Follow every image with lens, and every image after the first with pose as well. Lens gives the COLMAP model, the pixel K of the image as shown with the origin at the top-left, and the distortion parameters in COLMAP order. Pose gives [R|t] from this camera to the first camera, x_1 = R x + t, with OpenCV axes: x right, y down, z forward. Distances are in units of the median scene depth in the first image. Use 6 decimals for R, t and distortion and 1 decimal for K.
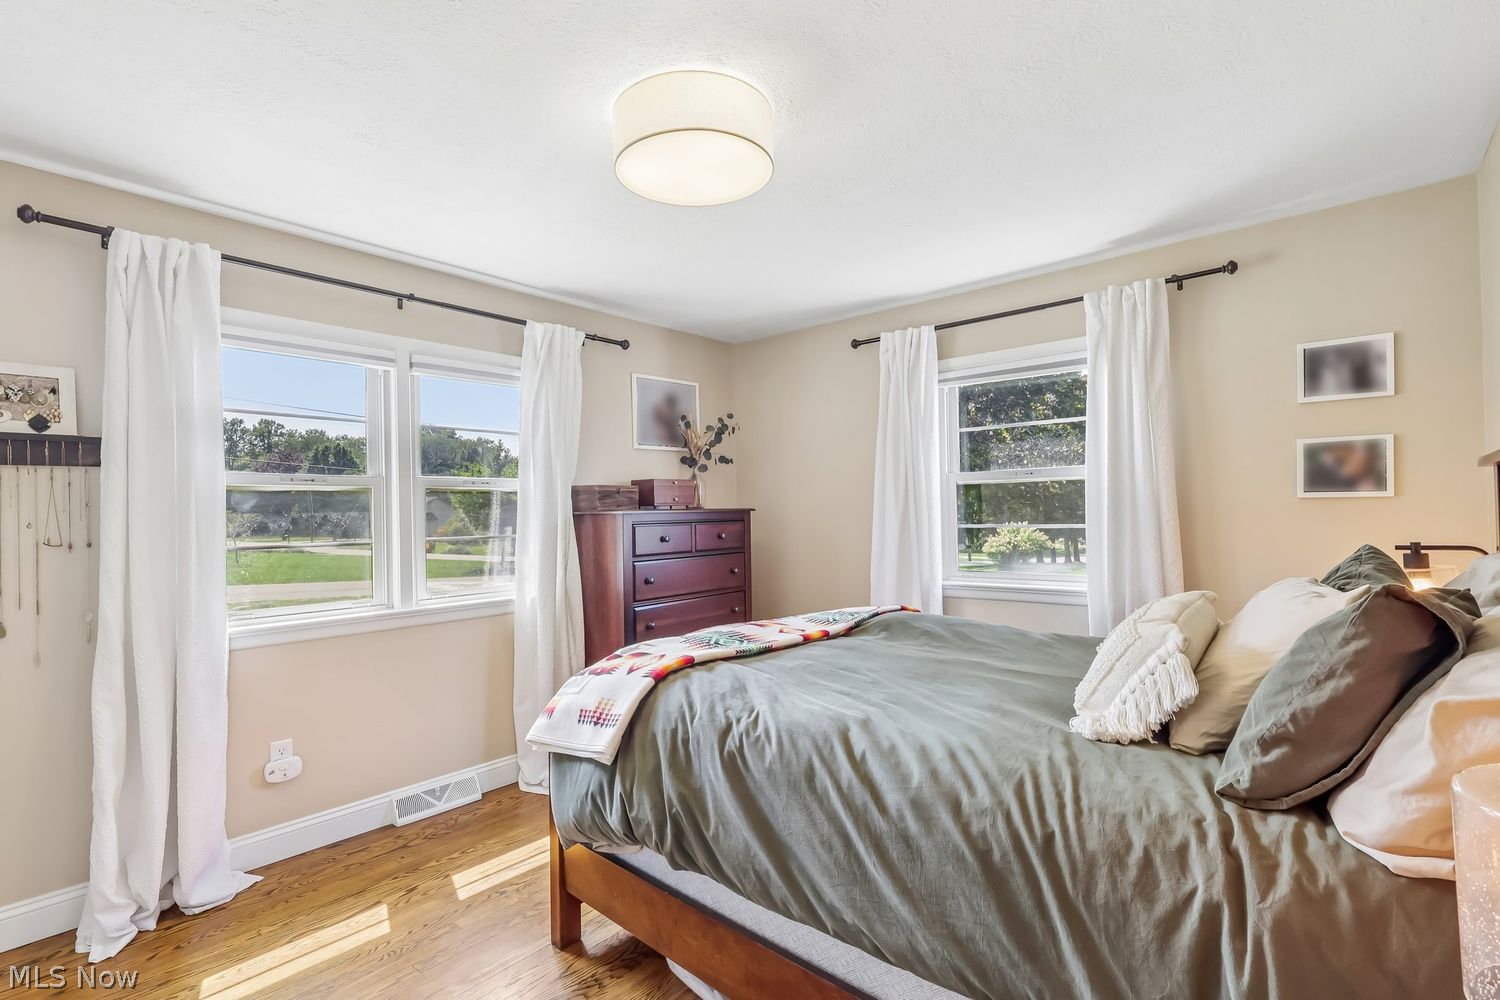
lens RADIAL K [[696.7, 0, 738.6], [0, 696.7, 515.0], [0, 0, 1]] dist [-0.001297, -0.000335]
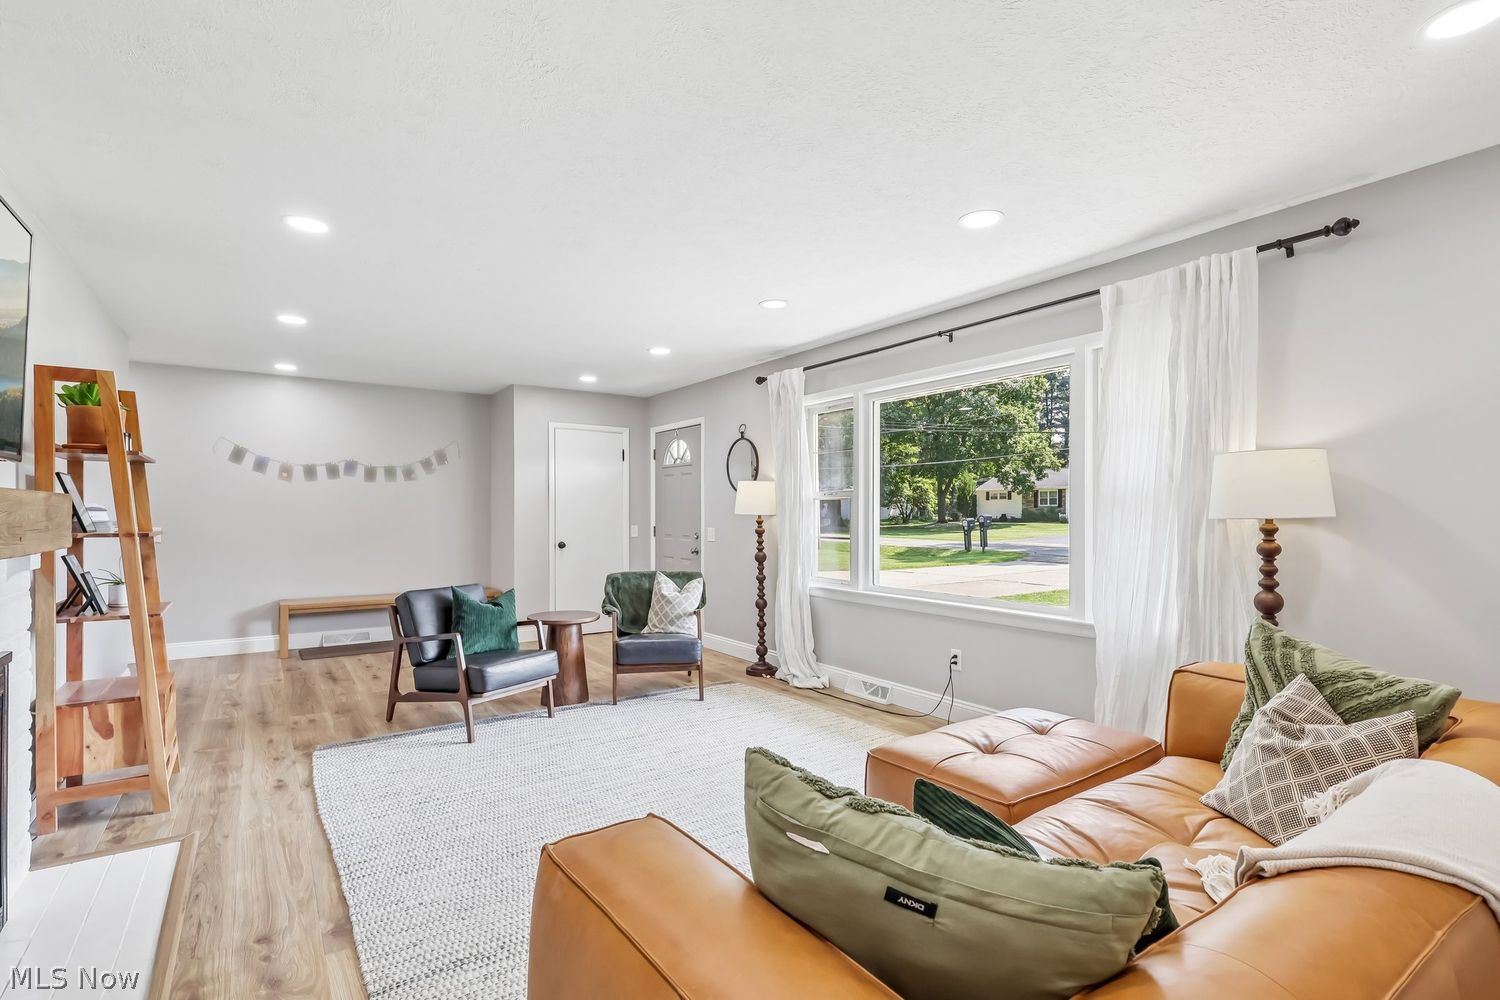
lens RADIAL K [[711.2, 0, 748.1], [0, 711.2, 516.7], [0, 0, 1]] dist [0.004772, 0.000043]
pose [[-0.244660, 0.047257, -0.968457, 0.841658], [0.023532, 0.998807, 0.042793, -0.025534], [0.969323, -0.012320, -0.245480, 0.856508]]
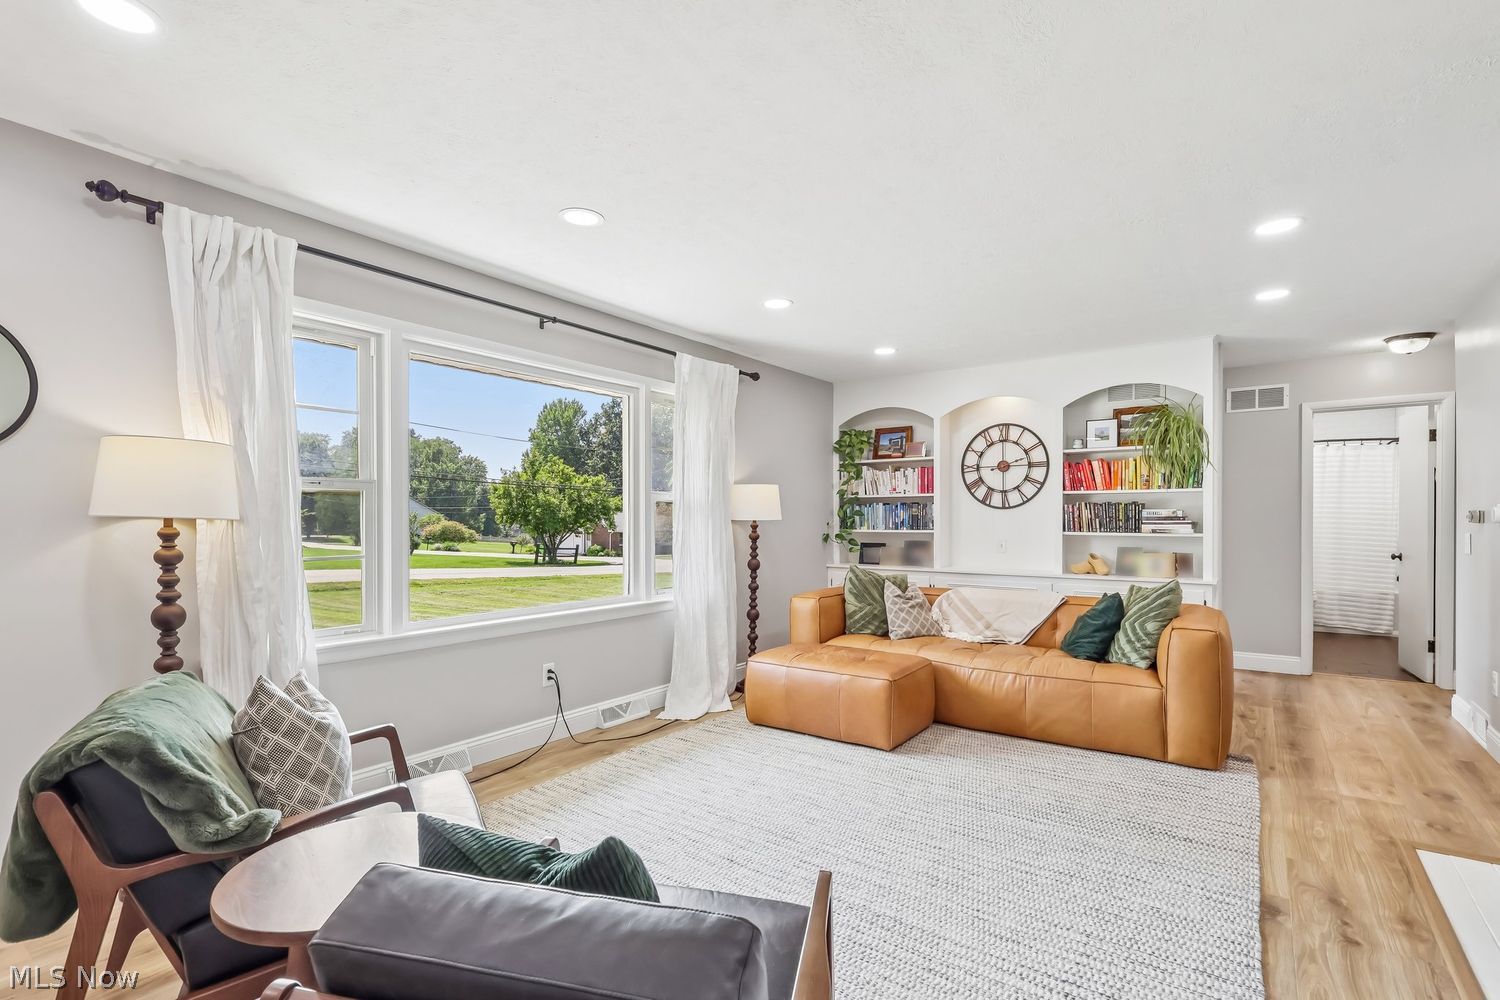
lens RADIAL K [[711.2, 0, 748.1], [0, 711.2, 516.7], [0, 0, 1]] dist [0.004772, 0.000043]
pose [[0.993927, 0.043991, 0.100867, -0.321735], [-0.044887, 0.998970, 0.006622, 0.010366], [-0.100472, -0.011109, 0.994878, -0.355431]]
